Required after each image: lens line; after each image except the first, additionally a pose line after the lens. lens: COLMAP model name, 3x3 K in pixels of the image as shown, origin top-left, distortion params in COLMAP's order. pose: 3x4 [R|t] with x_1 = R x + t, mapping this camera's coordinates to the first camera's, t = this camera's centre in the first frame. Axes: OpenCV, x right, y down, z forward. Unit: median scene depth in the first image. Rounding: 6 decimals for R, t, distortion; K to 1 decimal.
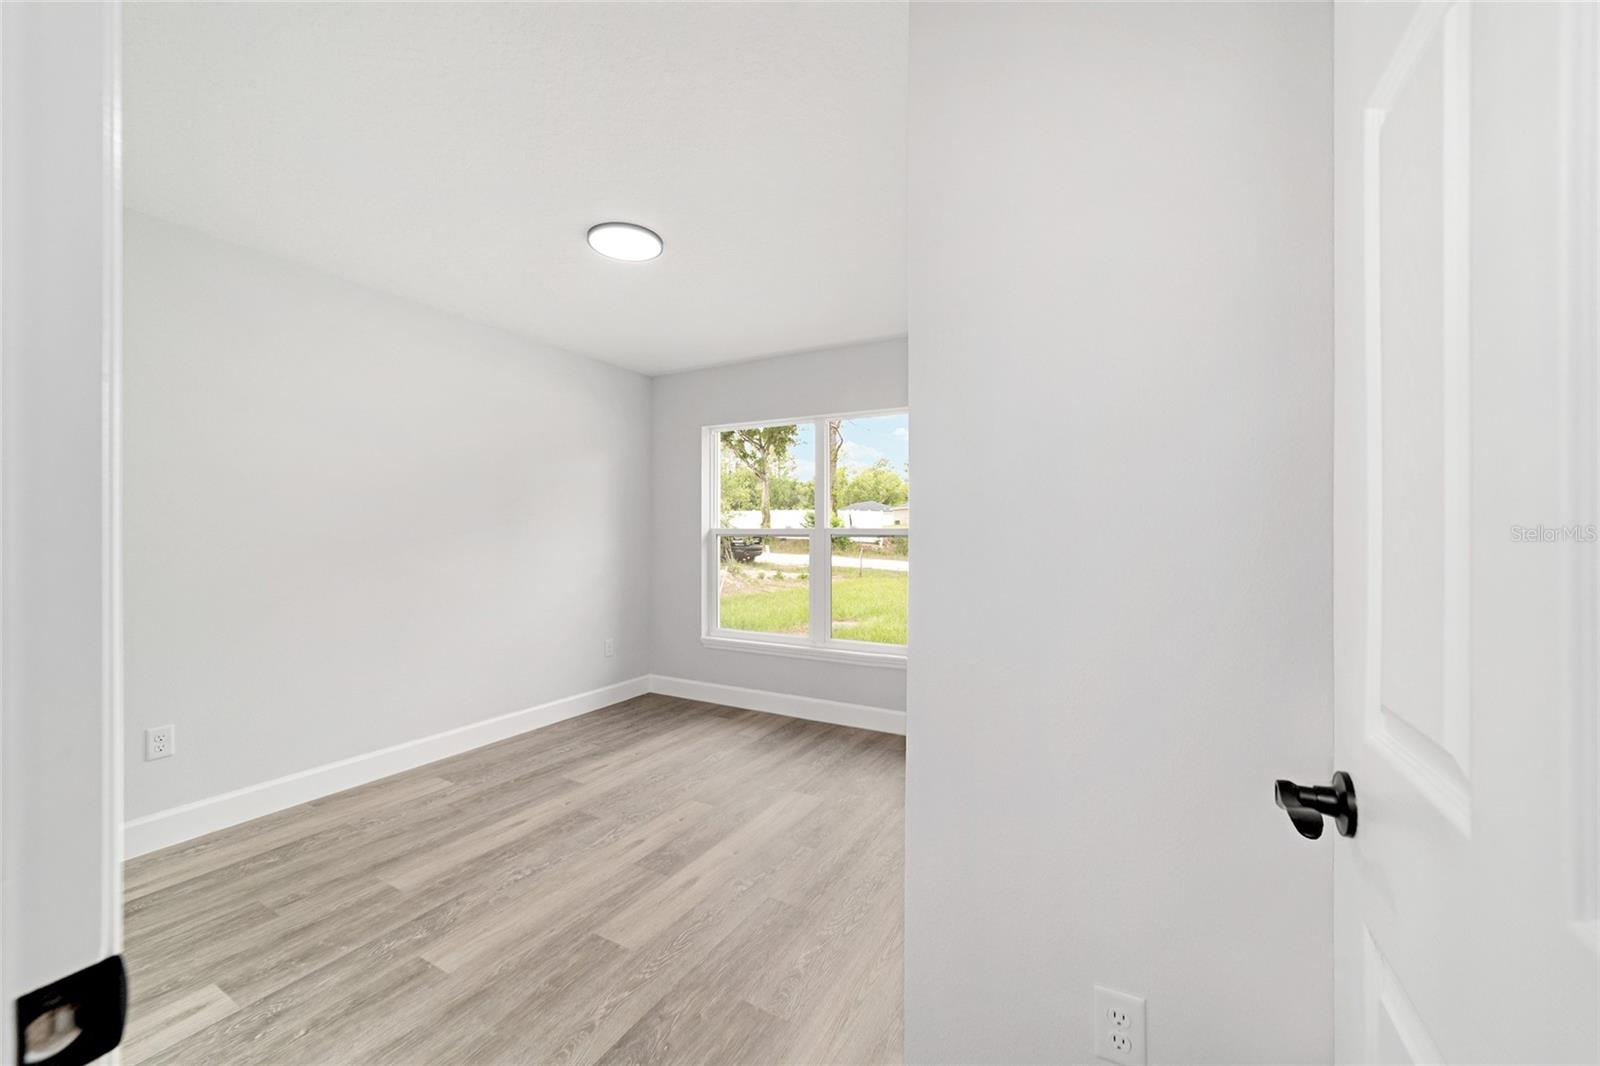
lens RADIAL K [[612.6, 0, 792.7], [0, 612.6, 529.9], [0, 0, 1]] dist [-0.018717, 0.009476]
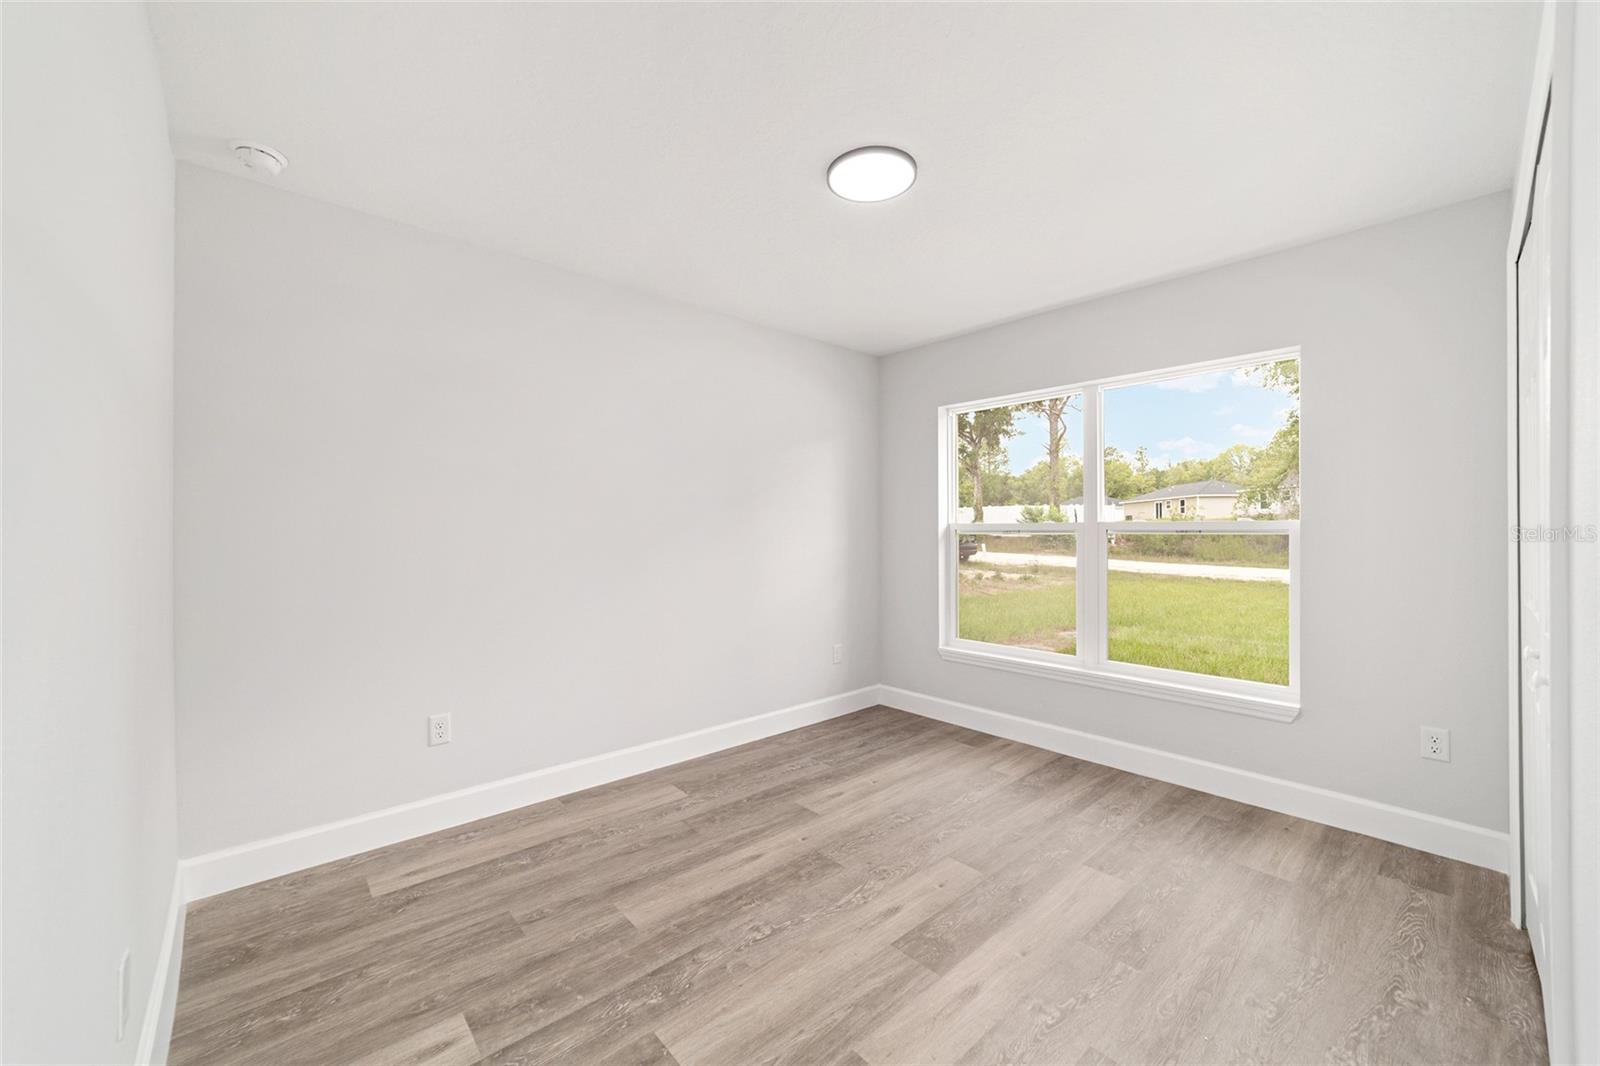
lens RADIAL K [[612.6, 0, 792.7], [0, 612.6, 529.9], [0, 0, 1]] dist [-0.018717, 0.009476]
pose [[0.945246, -0.004850, -0.326322, -0.099576], [0.005897, 0.999980, 0.002219, 0.004130], [0.326304, -0.004022, 0.945256, 0.173039]]
